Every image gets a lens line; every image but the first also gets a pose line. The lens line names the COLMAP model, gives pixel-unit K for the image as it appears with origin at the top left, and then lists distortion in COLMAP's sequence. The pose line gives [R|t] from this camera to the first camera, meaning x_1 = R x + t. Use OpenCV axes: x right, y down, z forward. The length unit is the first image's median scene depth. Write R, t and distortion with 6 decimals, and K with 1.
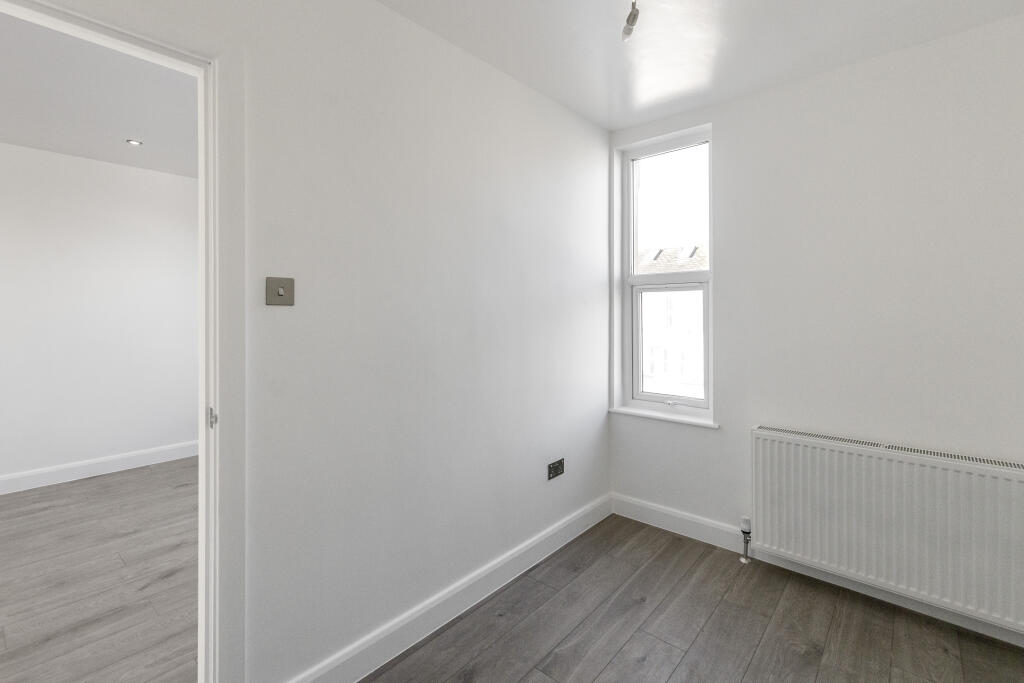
lens RADIAL K [[473.8, 0, 511.9], [0, 473.8, 317.8], [0, 0, 1]] dist [0.000277, -0.000619]
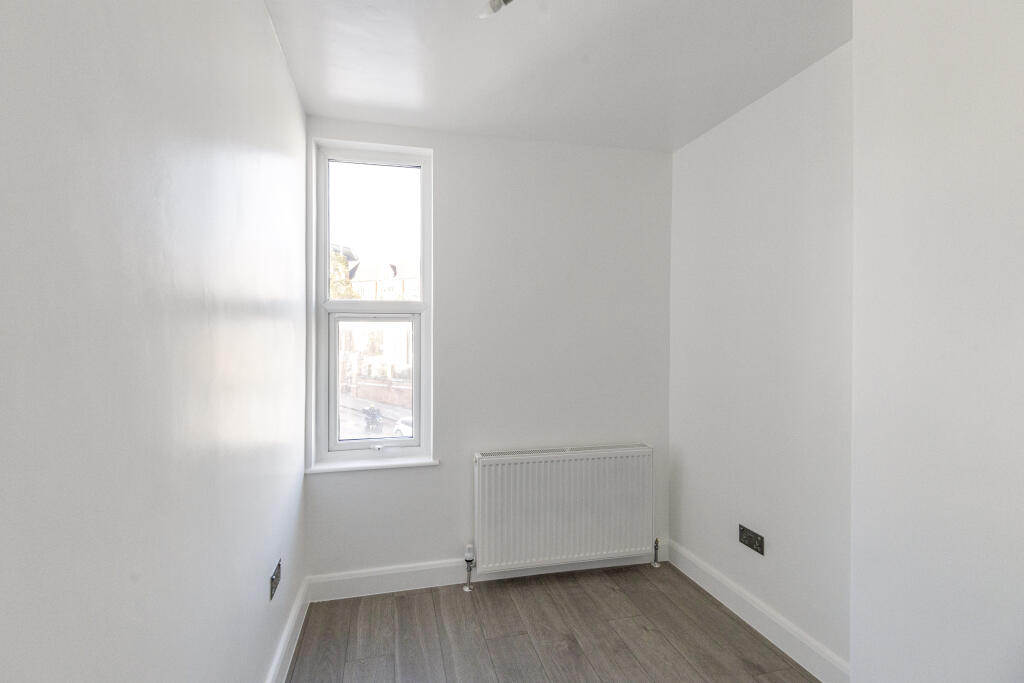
lens RADIAL K [[450.5, 0, 512.0], [0, 450.5, 341.5], [0, 0, 1]] dist [0.004016, 0.000032]
pose [[0.570362, -0.001485, 0.821392, -0.239420], [0.010071, 0.999936, -0.005186, -0.013162], [-0.821332, 0.011230, 0.570340, 0.343635]]
